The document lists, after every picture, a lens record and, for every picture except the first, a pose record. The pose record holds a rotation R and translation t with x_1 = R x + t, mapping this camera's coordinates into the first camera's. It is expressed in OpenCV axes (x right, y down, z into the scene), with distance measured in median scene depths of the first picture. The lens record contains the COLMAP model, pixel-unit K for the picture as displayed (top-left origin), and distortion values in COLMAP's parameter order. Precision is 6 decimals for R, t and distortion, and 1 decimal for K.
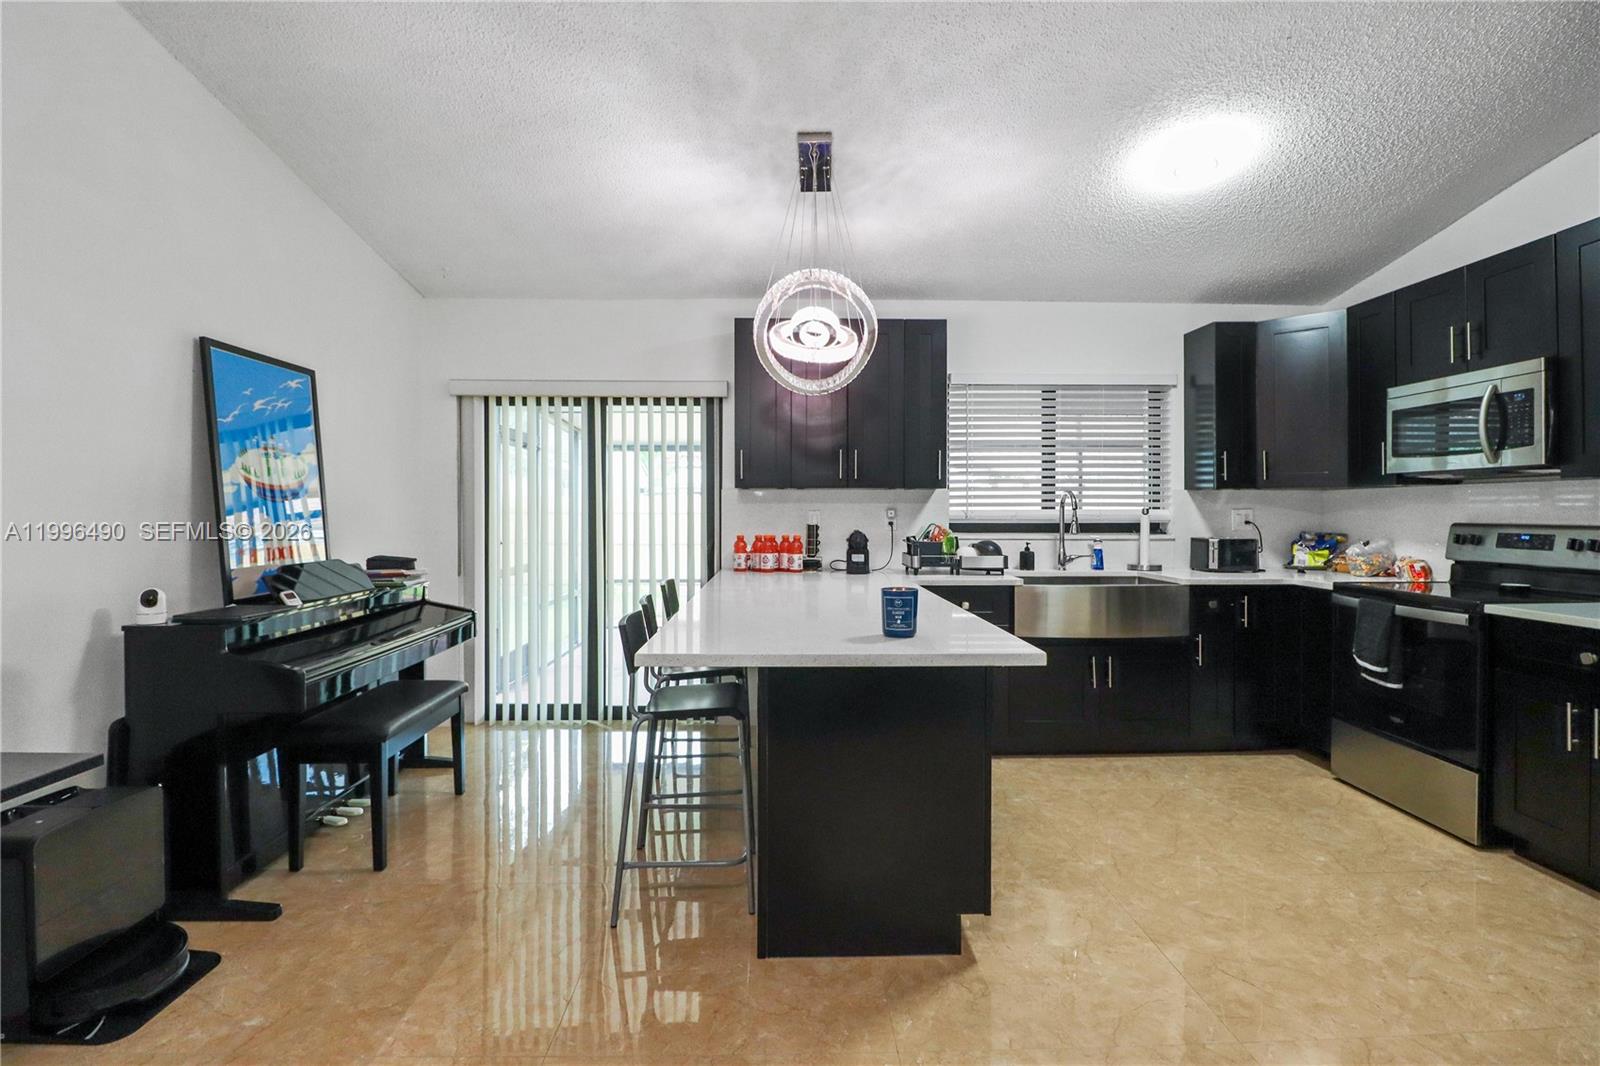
lens RADIAL K [[761.3, 0, 807.6], [0, 761.3, 508.5], [0, 0, 1]] dist [0.015633, -0.013358]
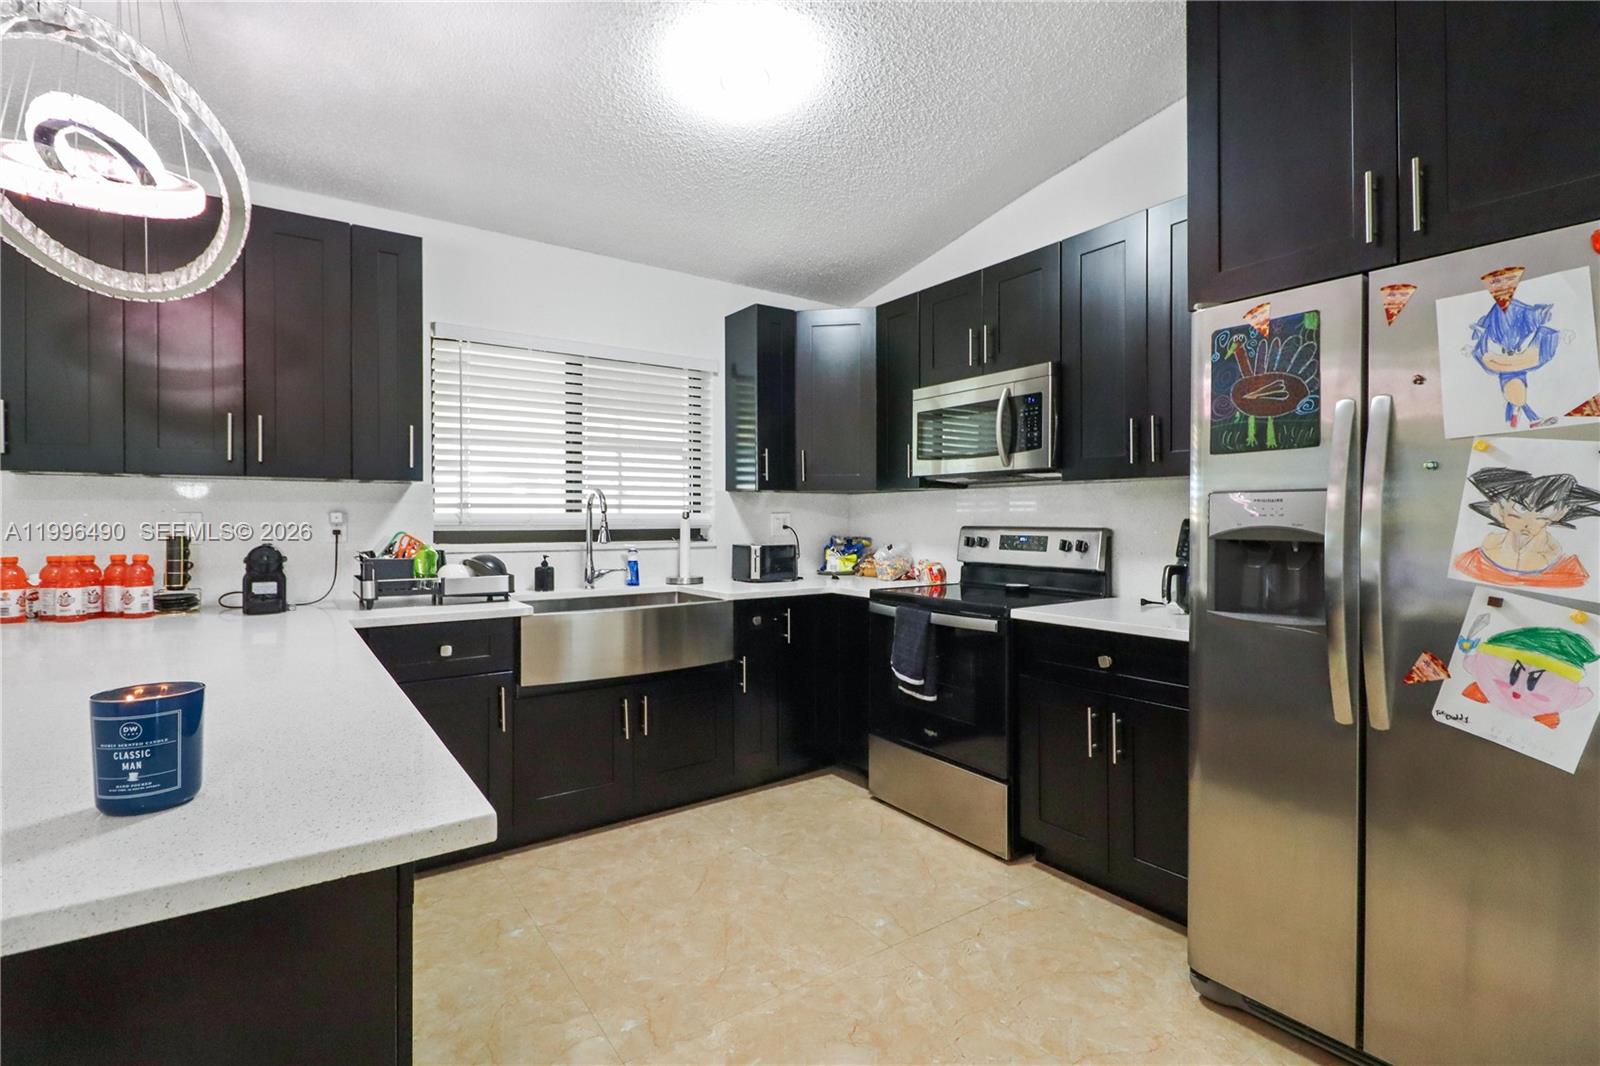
lens RADIAL K [[761.3, 0, 802.2], [0, 761.3, 523.0], [0, 0, 1]] dist [0.015633, -0.013358]
pose [[0.837779, -0.004215, 0.545994, 0.097092], [-0.001142, 0.999954, 0.009473, 0.005148], [-0.546009, -0.008560, 0.837736, 0.240810]]
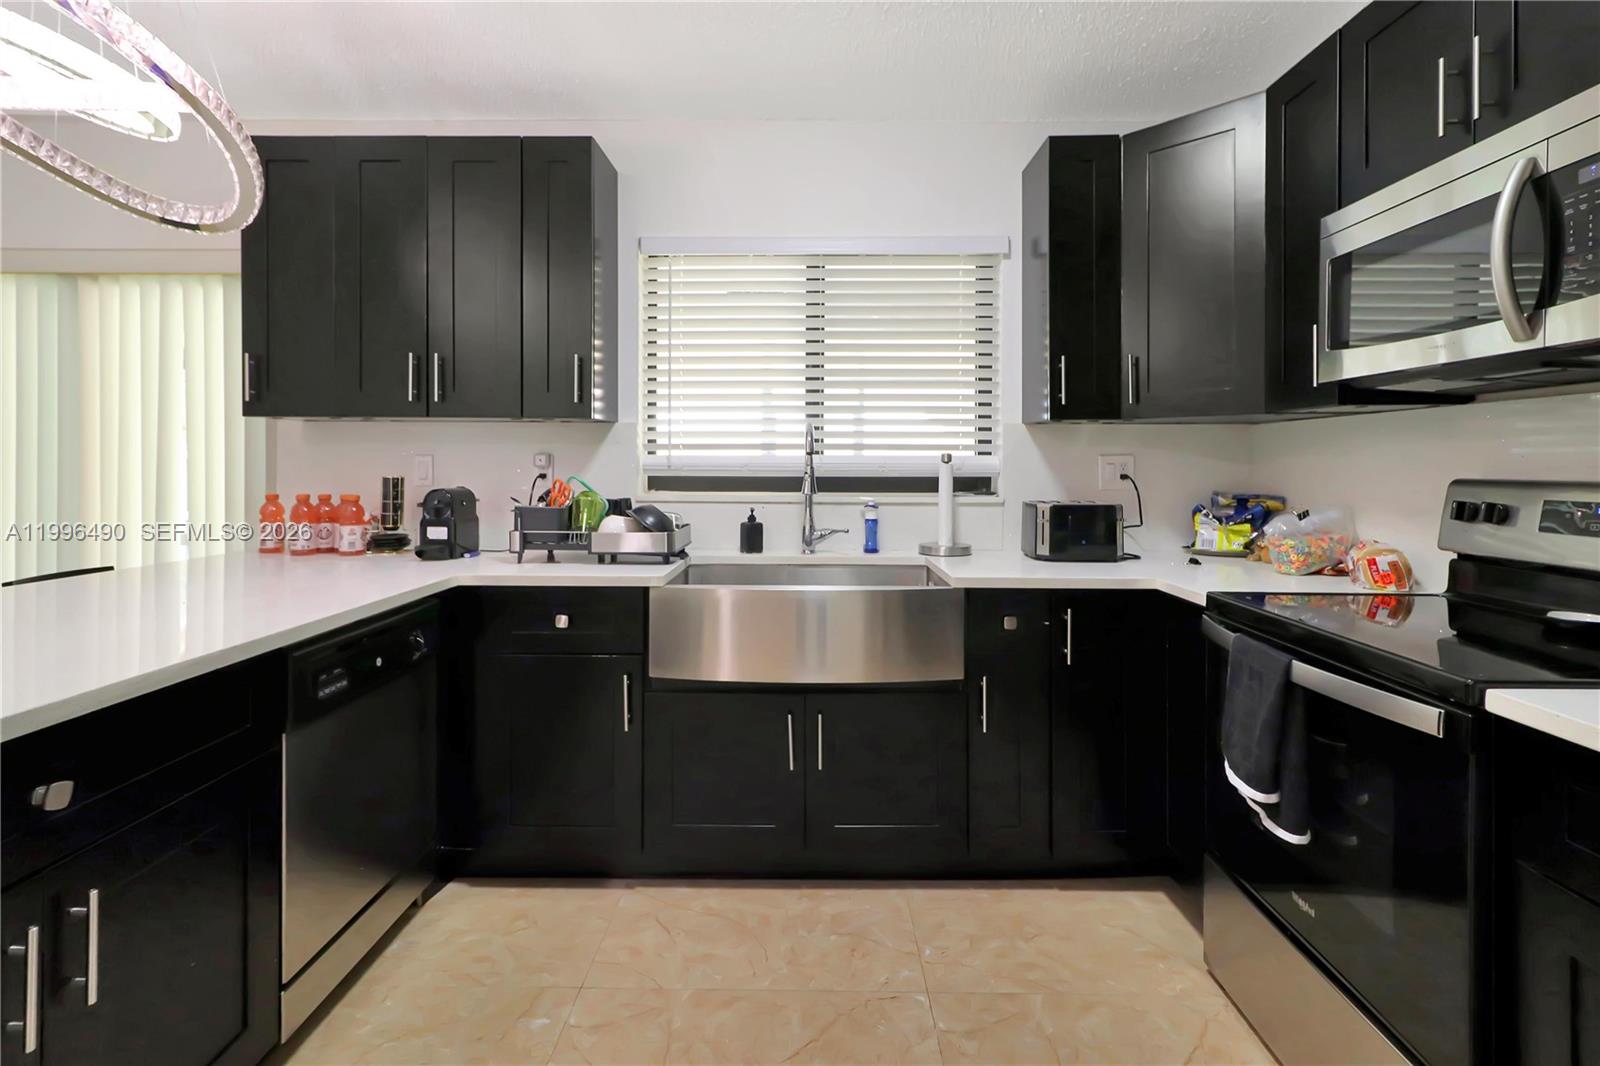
lens RADIAL K [[761.3, 0, 804.7], [0, 761.3, 470.5], [0, 0, 1]] dist [0.015633, -0.013358]
pose [[0.998503, 0.003956, -0.054546, 0.406629], [-0.003453, 0.999951, 0.009310, 0.009368], [0.054580, -0.009107, 0.998468, 0.432073]]
